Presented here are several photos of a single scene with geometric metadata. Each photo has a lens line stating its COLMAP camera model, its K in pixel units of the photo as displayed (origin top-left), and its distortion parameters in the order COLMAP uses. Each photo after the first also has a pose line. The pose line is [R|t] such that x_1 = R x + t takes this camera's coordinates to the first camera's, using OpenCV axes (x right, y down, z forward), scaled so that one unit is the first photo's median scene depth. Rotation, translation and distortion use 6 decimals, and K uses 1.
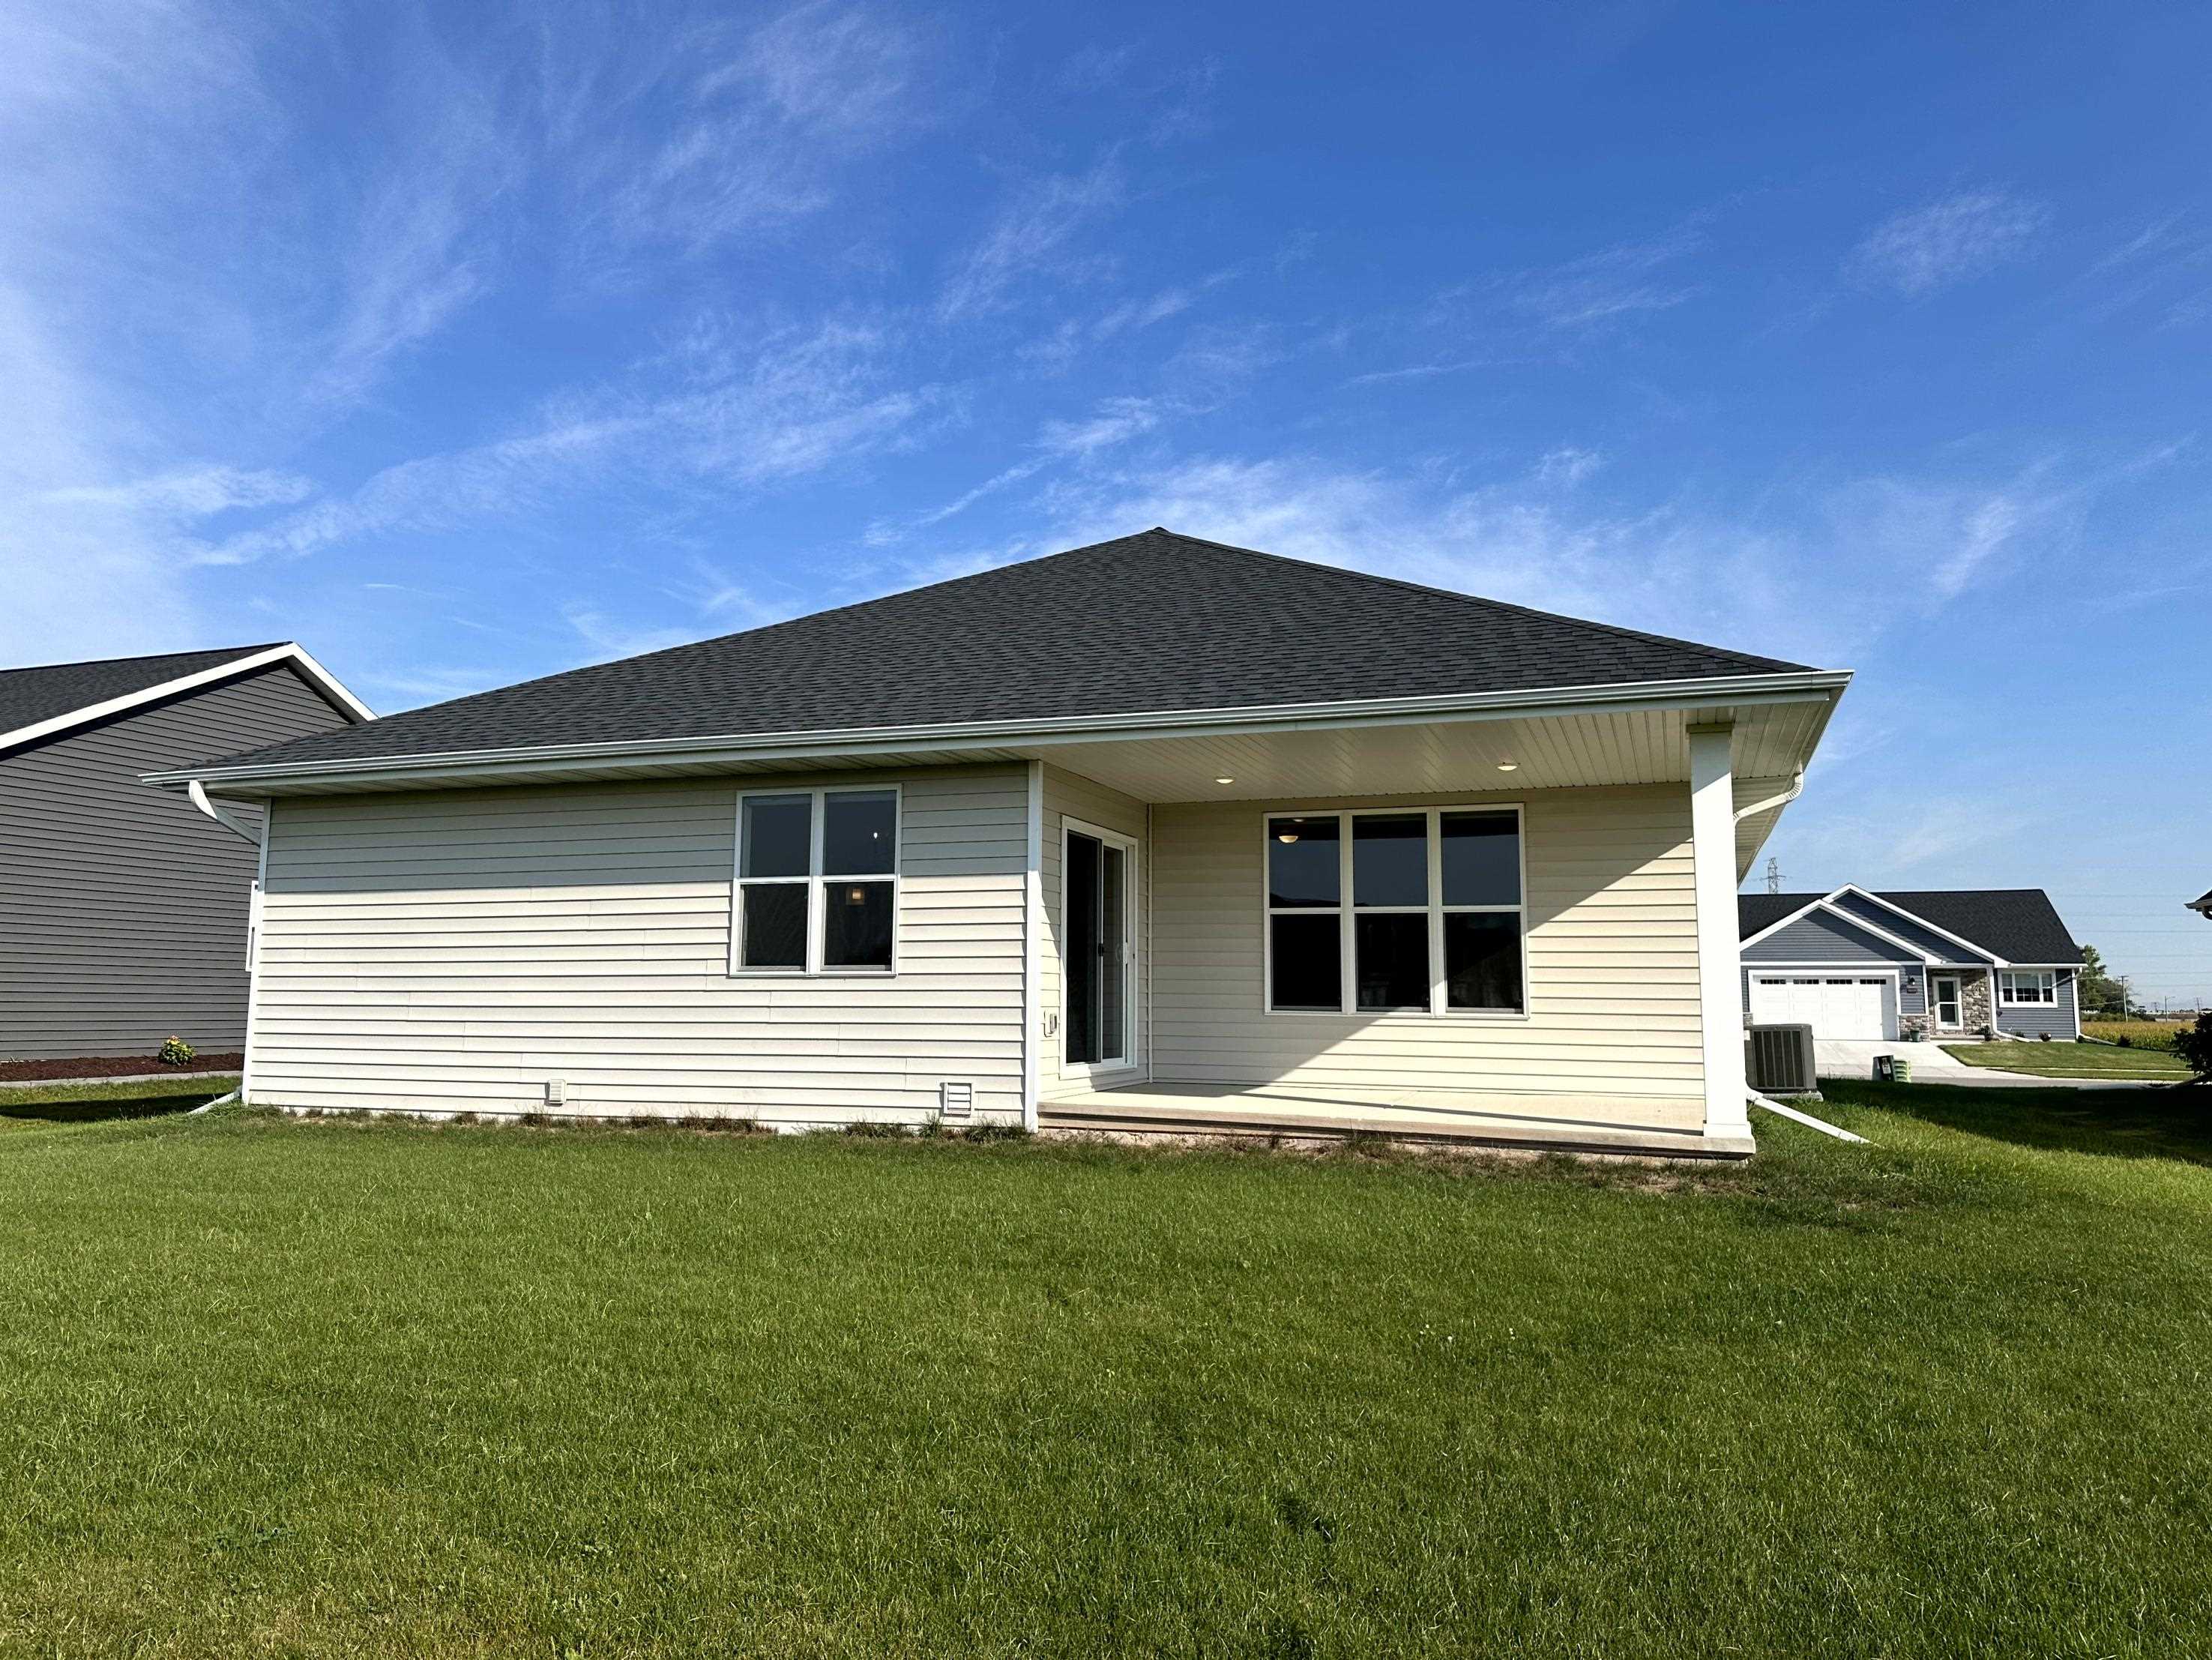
lens RADIAL K [[1578.6, 0, 1105.4], [0, 1578.6, 825.7], [0, 0, 1]] dist [0.061187, -0.059174]
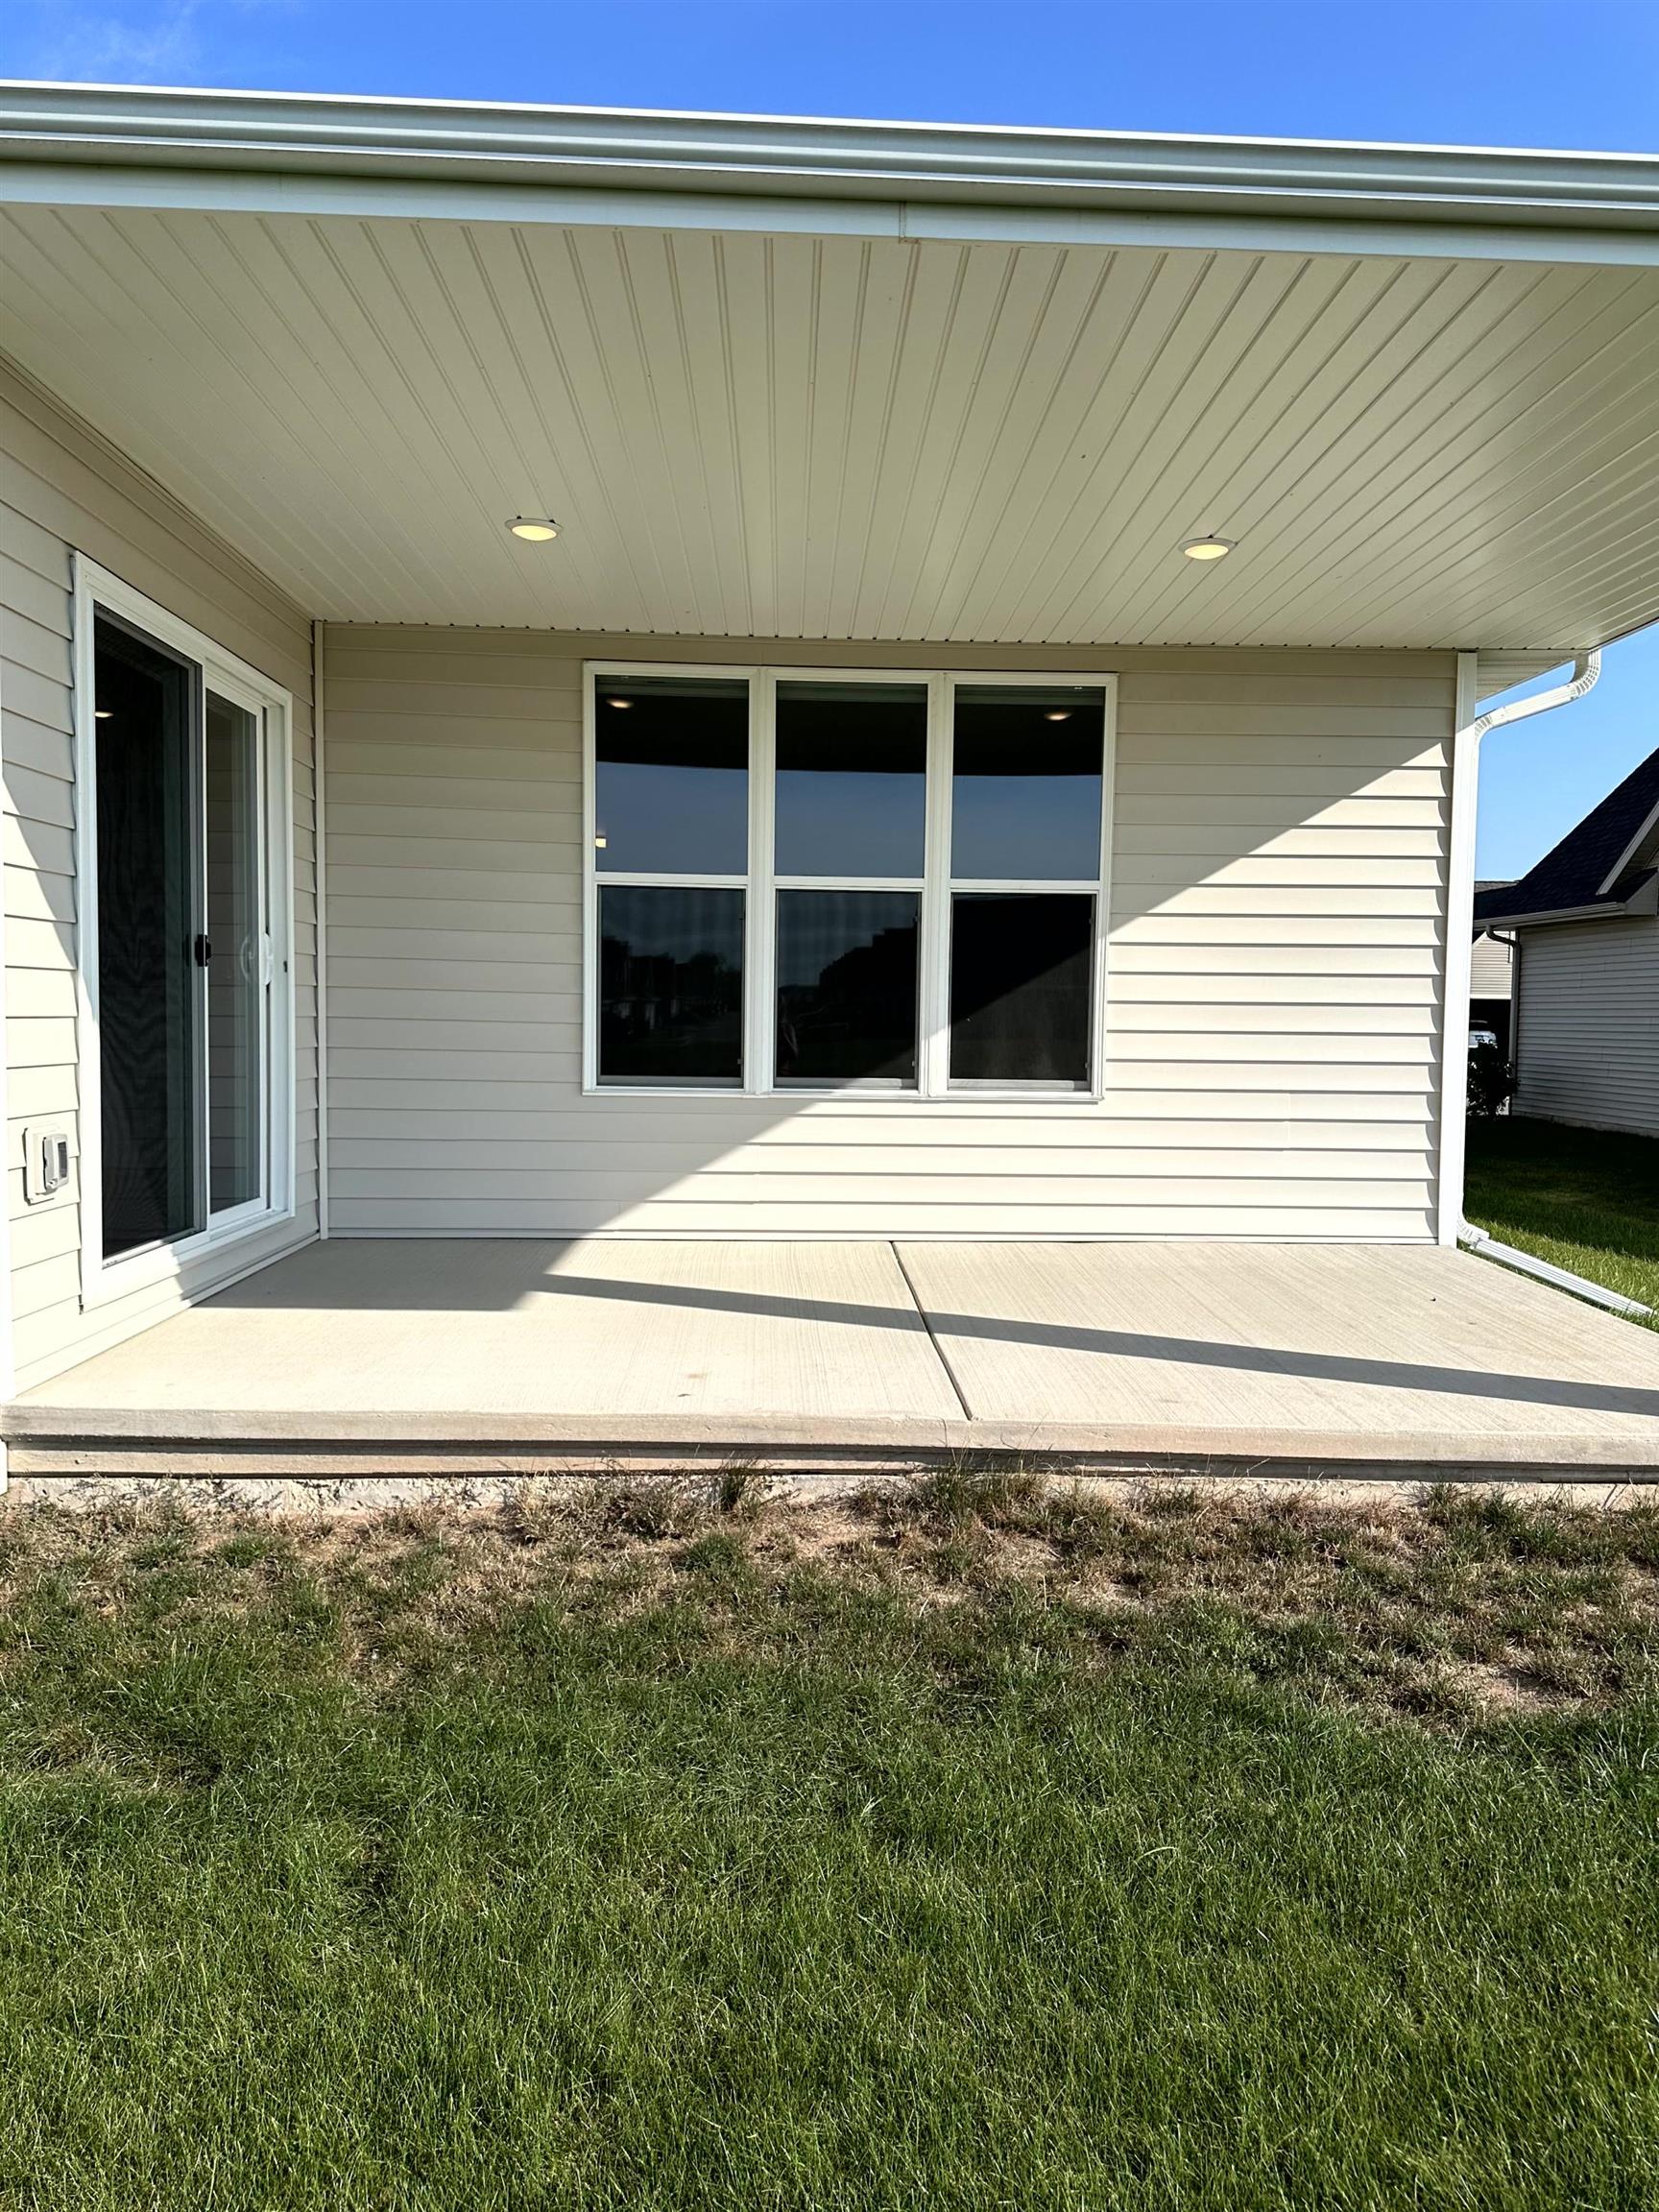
lens RADIAL K [[1578.4, 0, 873.1], [0, 1578.4, 1084.4], [0, 0, 1]] dist [0.061187, -0.059174]
pose [[0.921801, -0.011372, 0.387497, -0.003085], [-0.050309, 0.987608, 0.148661, 0.042907], [-0.384385, -0.156531, 0.909805, 0.554279]]
